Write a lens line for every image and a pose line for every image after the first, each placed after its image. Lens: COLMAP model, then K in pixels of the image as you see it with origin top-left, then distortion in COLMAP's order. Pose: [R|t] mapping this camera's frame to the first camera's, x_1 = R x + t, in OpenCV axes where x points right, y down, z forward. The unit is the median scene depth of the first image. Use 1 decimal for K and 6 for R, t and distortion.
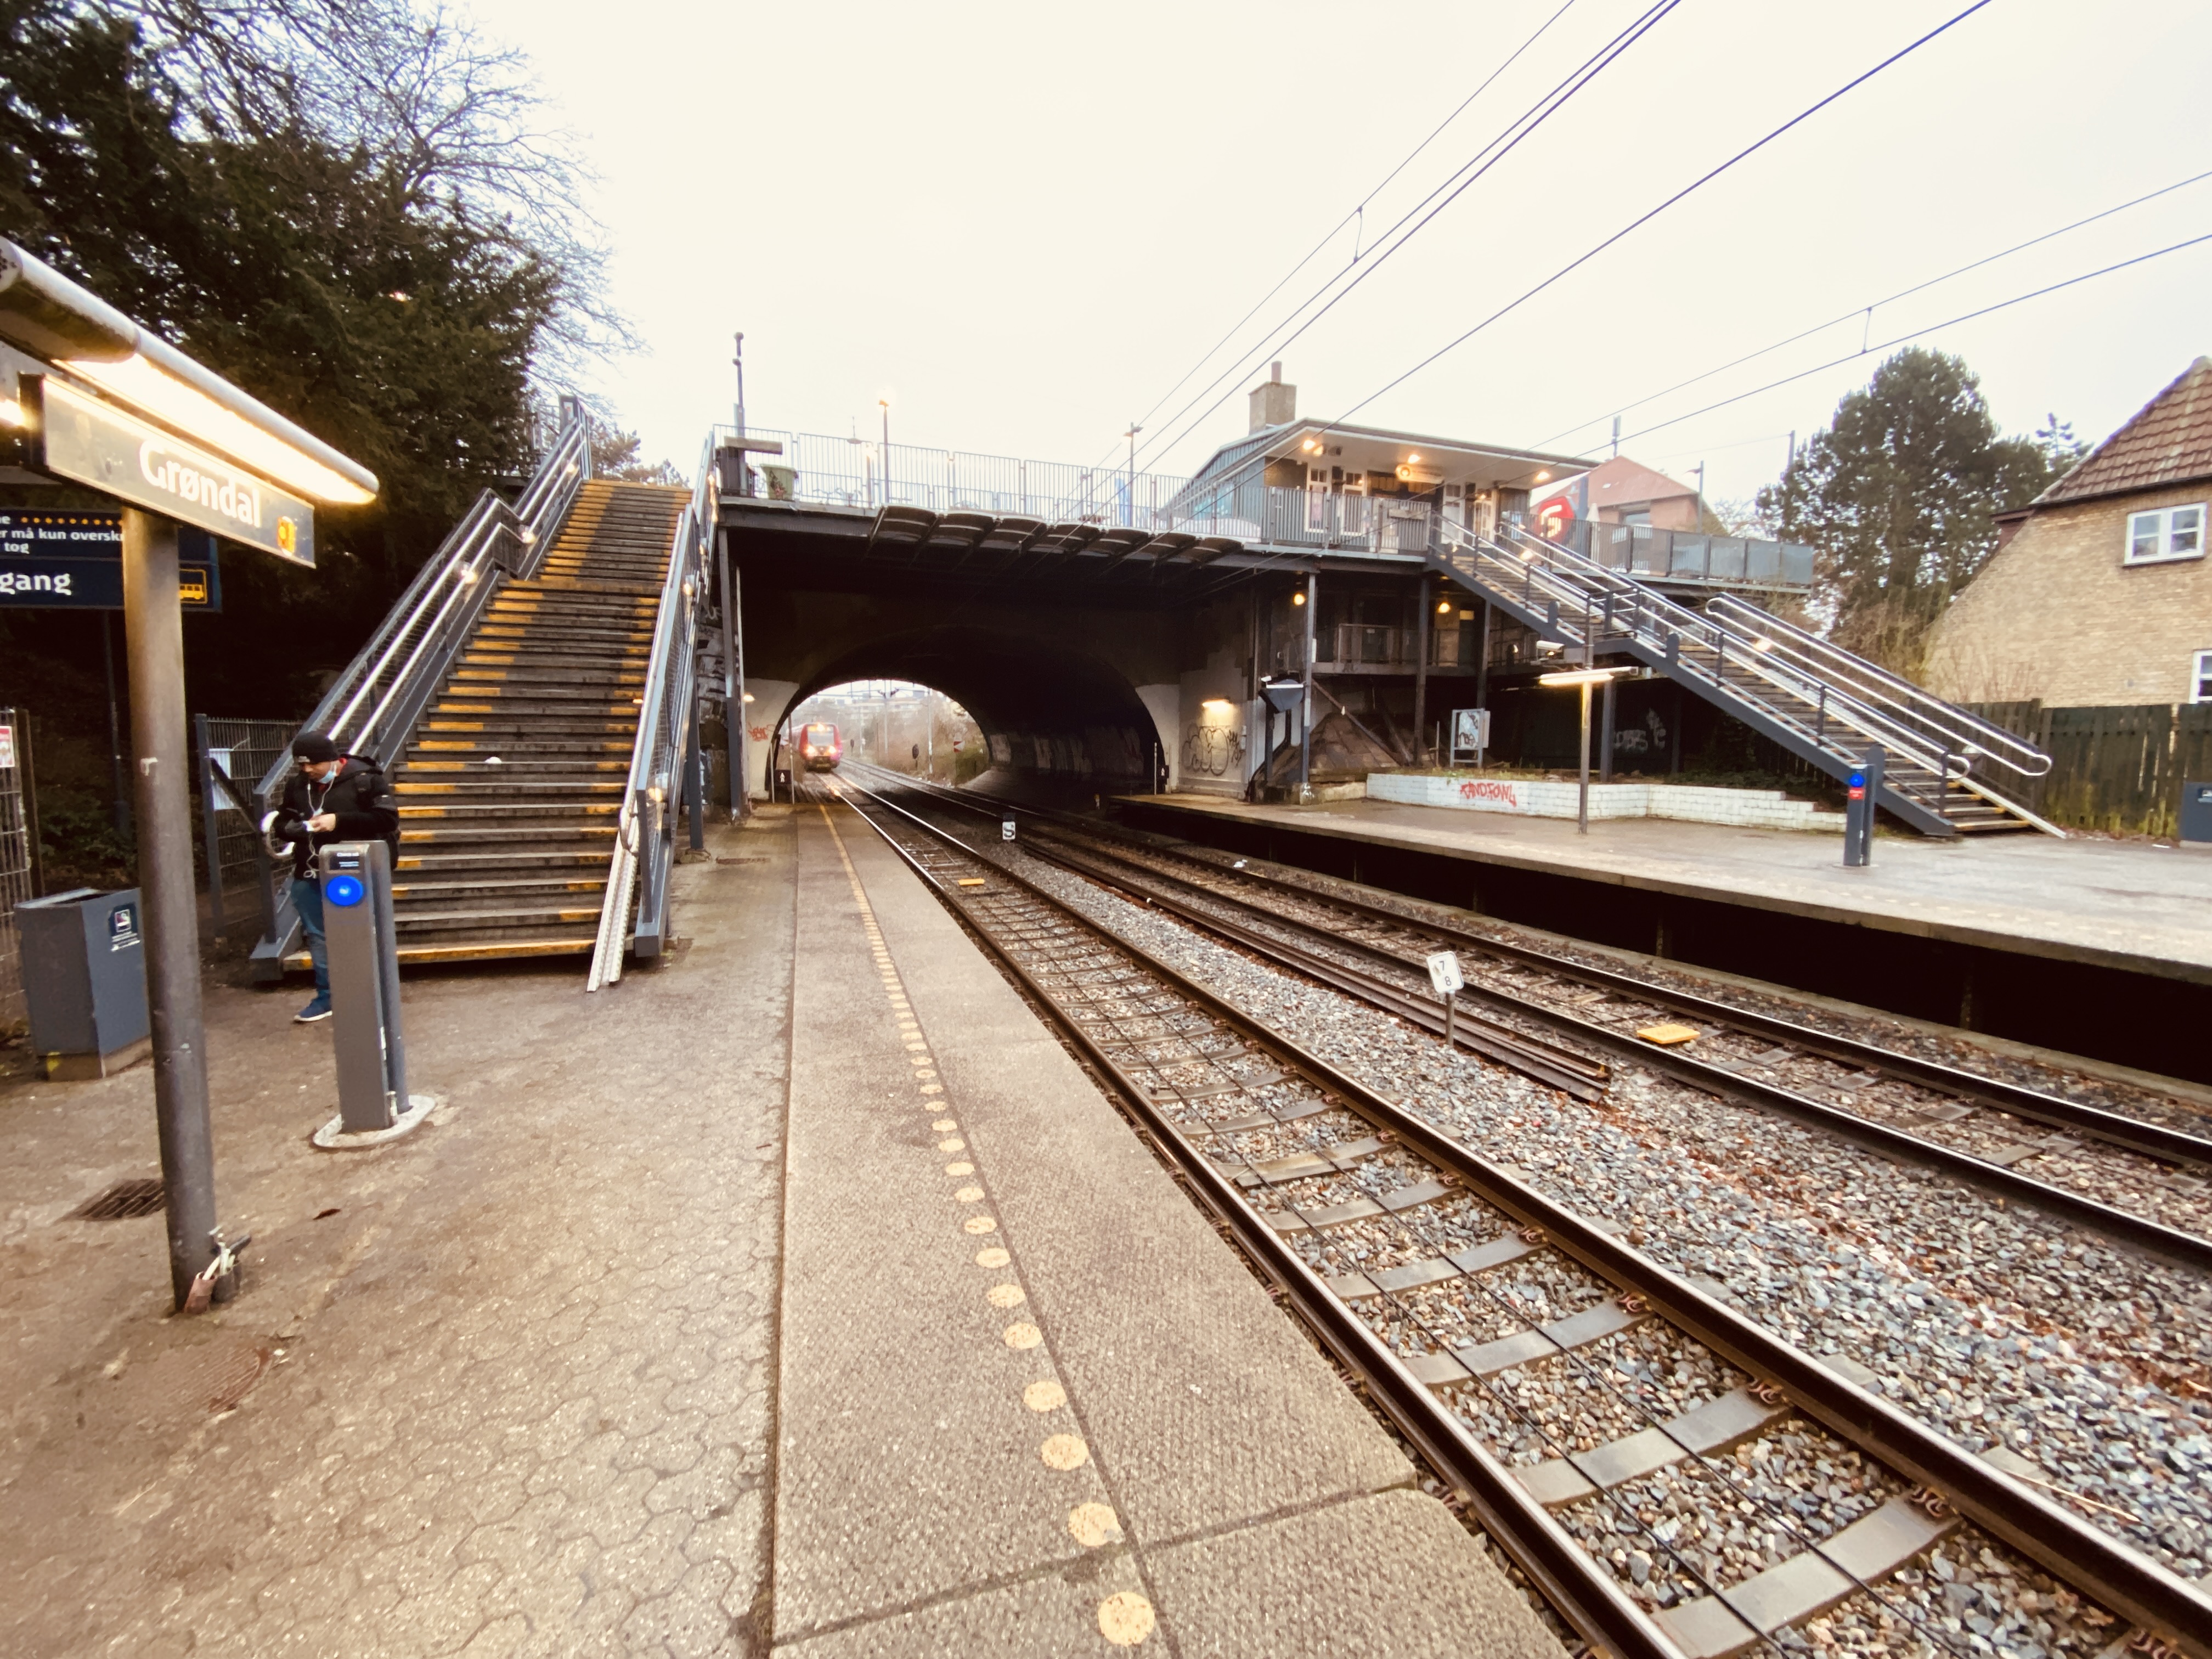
lens RADIAL K [[892.1, 0, 1105.7], [0, 892.1, 836.4], [0, 0, 1]] dist [0.007531, -0.014325]
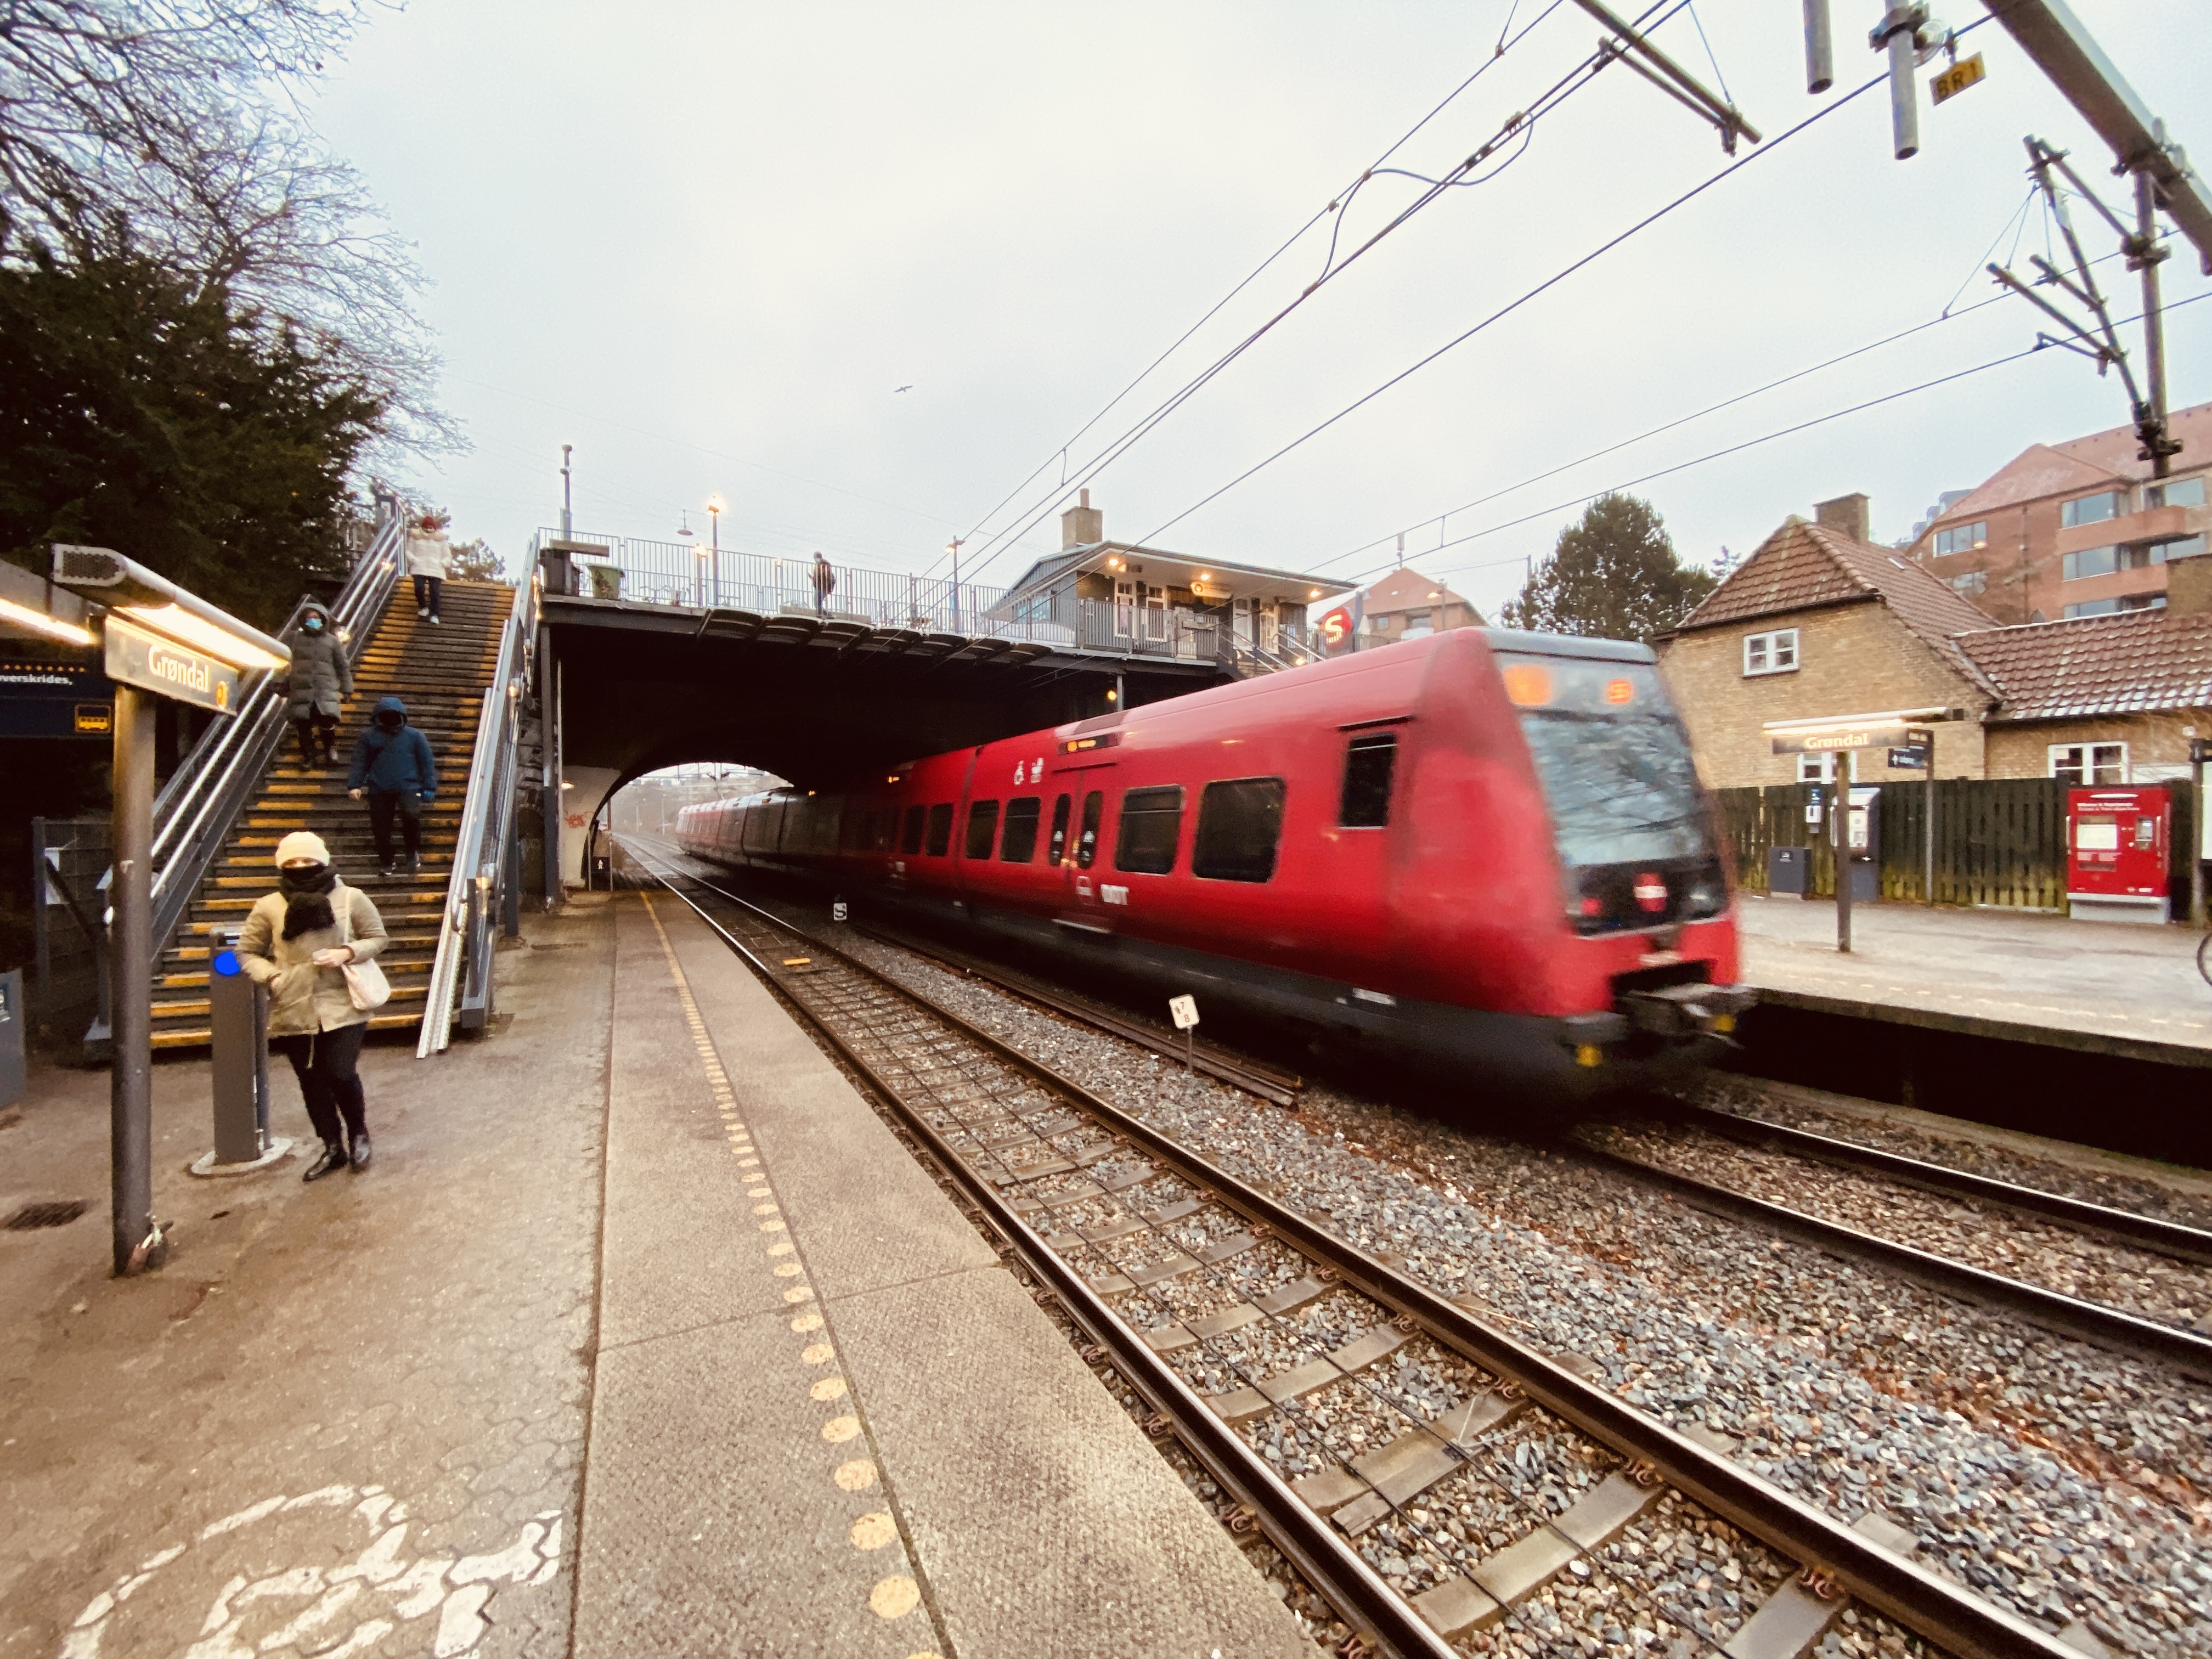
lens RADIAL K [[892.1, 0, 1108.7], [0, 892.1, 832.3], [0, 0, 1]] dist [0.007531, -0.014325]
pose [[0.985264, -0.013188, 0.170532, 0.042723], [0.029029, 0.995452, -0.090735, 0.007586], [-0.168560, 0.094348, 0.981166, -0.127919]]
